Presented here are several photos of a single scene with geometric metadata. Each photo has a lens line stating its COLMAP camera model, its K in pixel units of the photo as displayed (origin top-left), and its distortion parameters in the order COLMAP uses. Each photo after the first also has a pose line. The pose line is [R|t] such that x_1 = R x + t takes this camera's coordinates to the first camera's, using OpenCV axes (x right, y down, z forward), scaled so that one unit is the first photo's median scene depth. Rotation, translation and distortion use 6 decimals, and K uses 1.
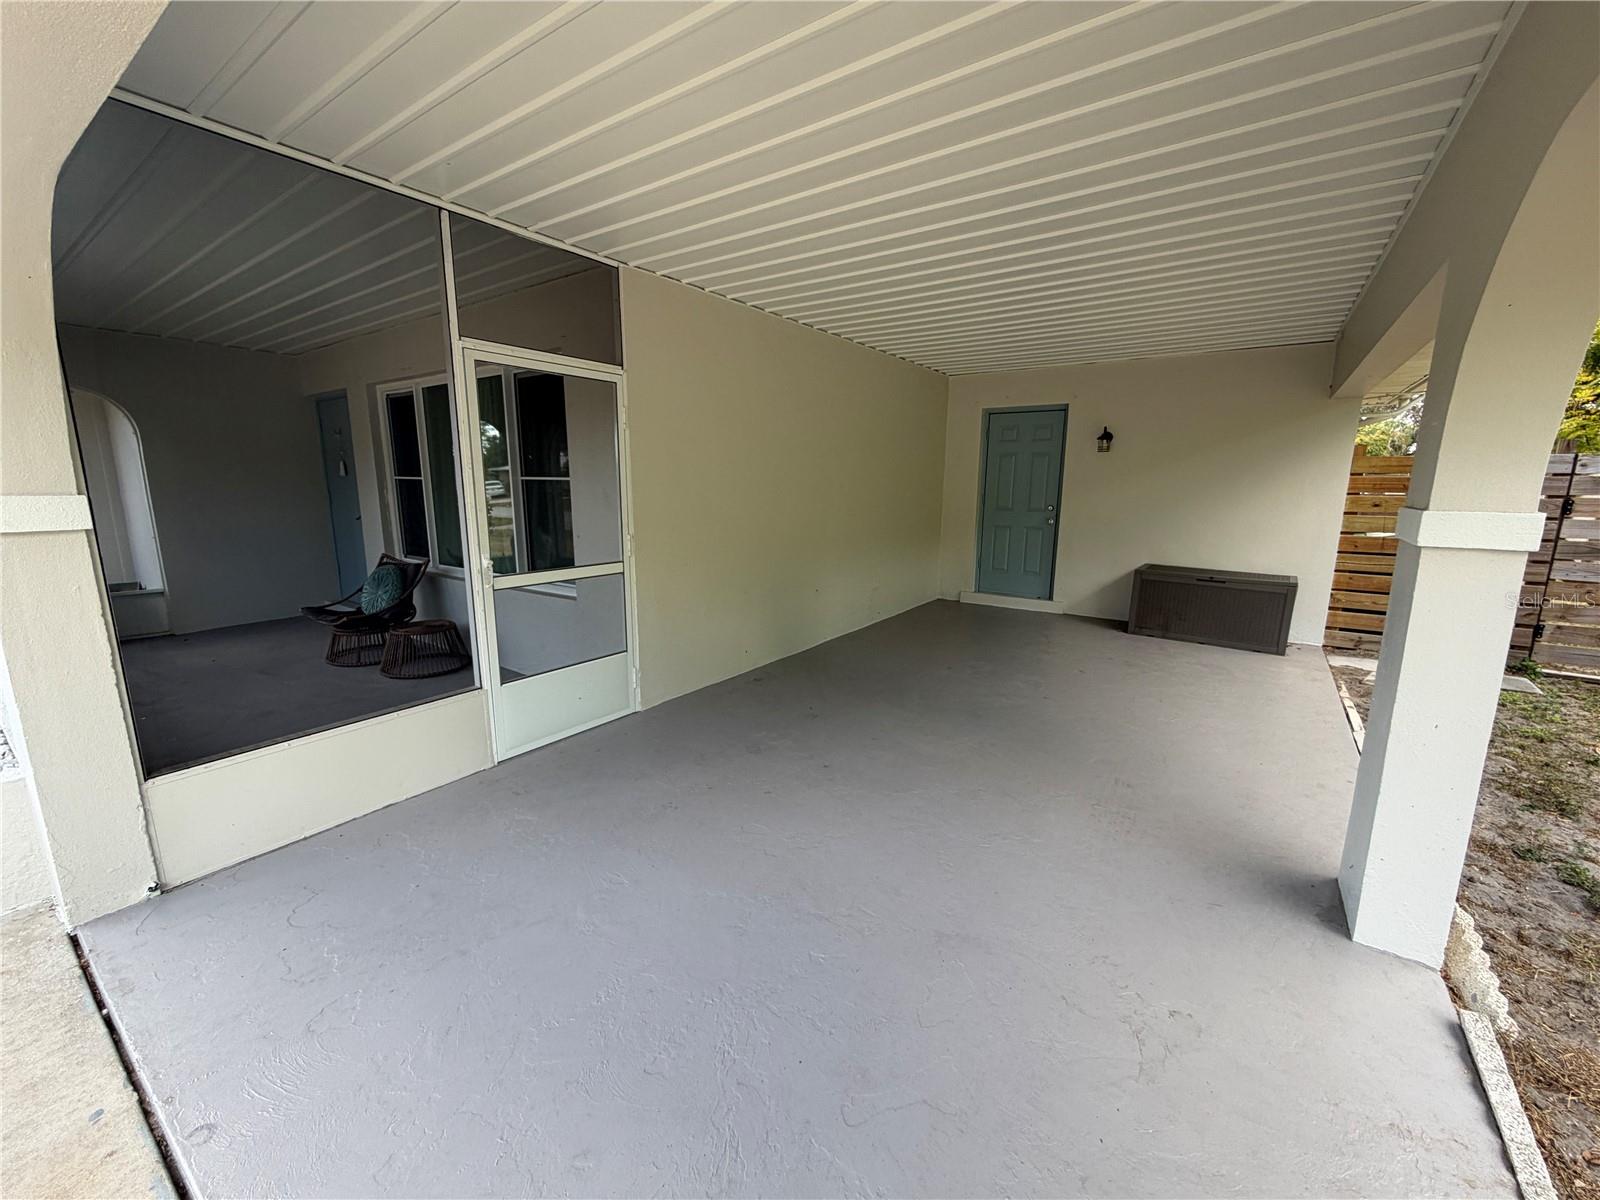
lens RADIAL K [[637.8, 0, 800.7], [0, 637.8, 610.9], [0, 0, 1]] dist [-0.001462, 0.000456]
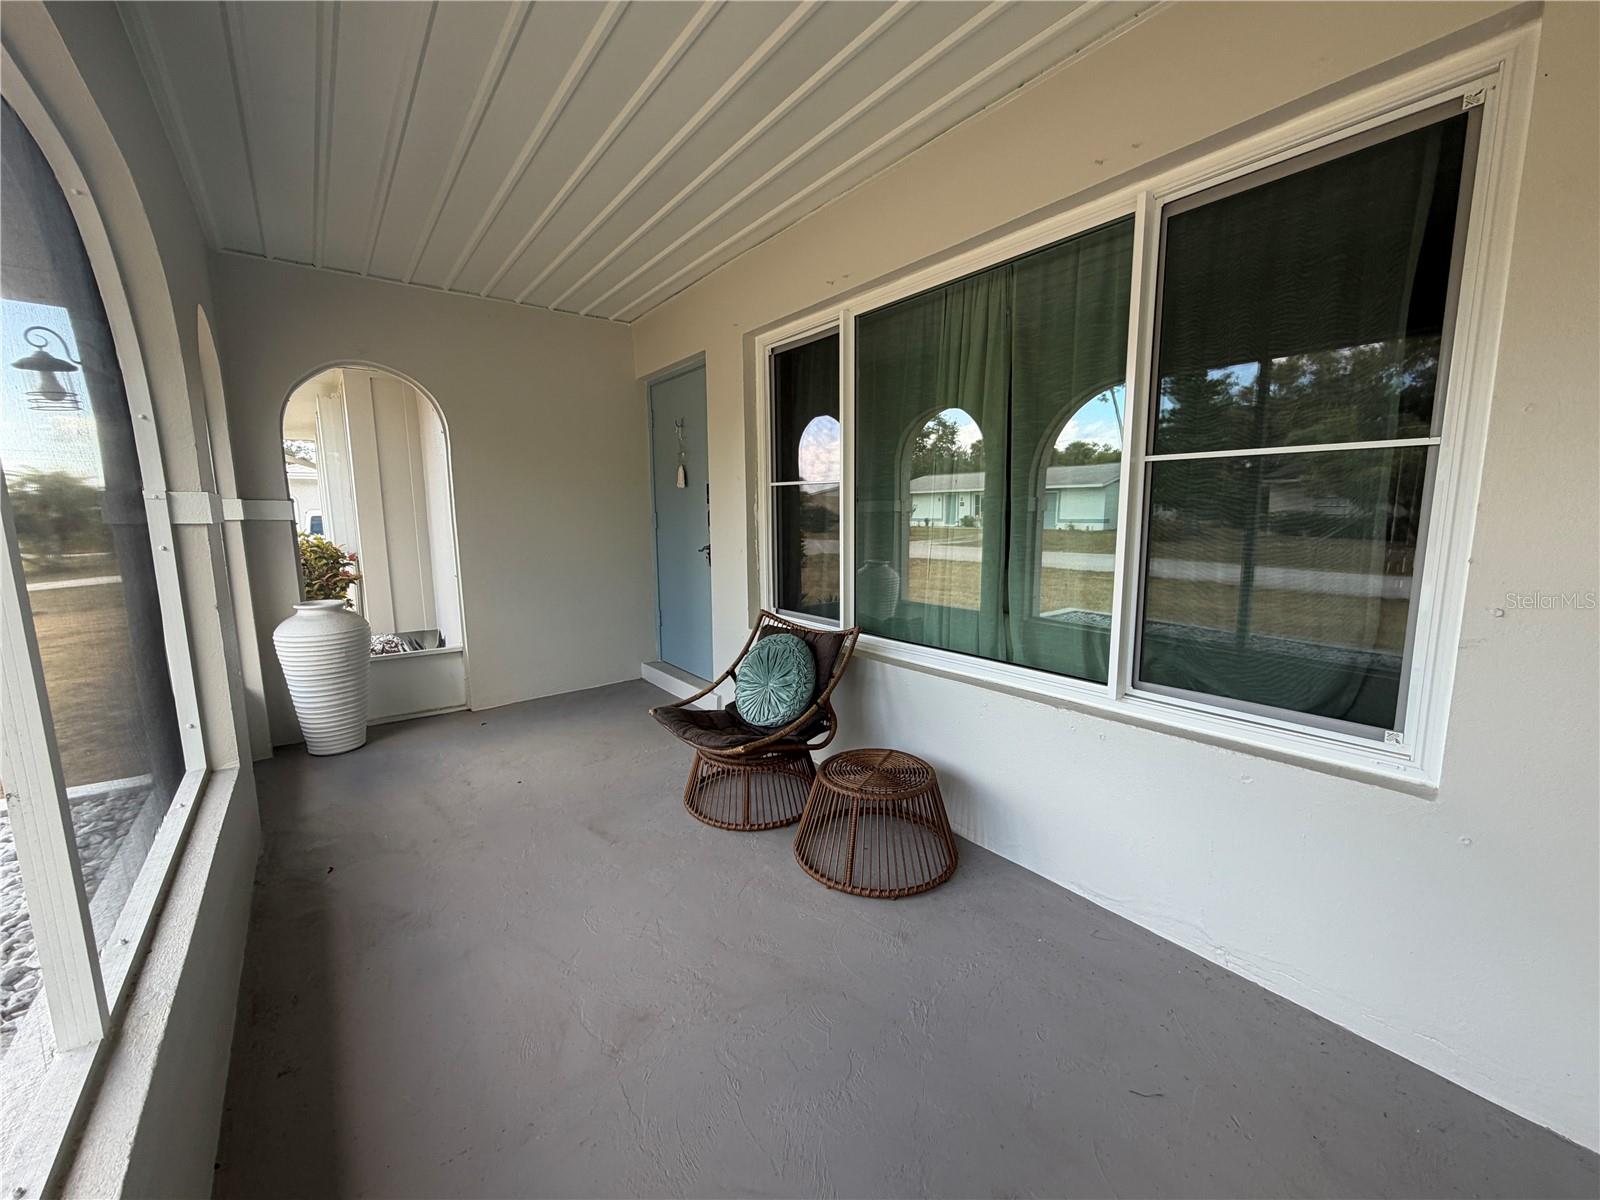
lens RADIAL K [[637.8, 0, 800.1], [0, 637.8, 597.9], [0, 0, 1]] dist [-0.001462, 0.000456]
pose [[0.953961, 0.017114, -0.299442, -0.435112], [-0.033879, 0.998130, -0.050885, -0.070201], [0.298011, 0.058687, 0.952757, 0.436929]]
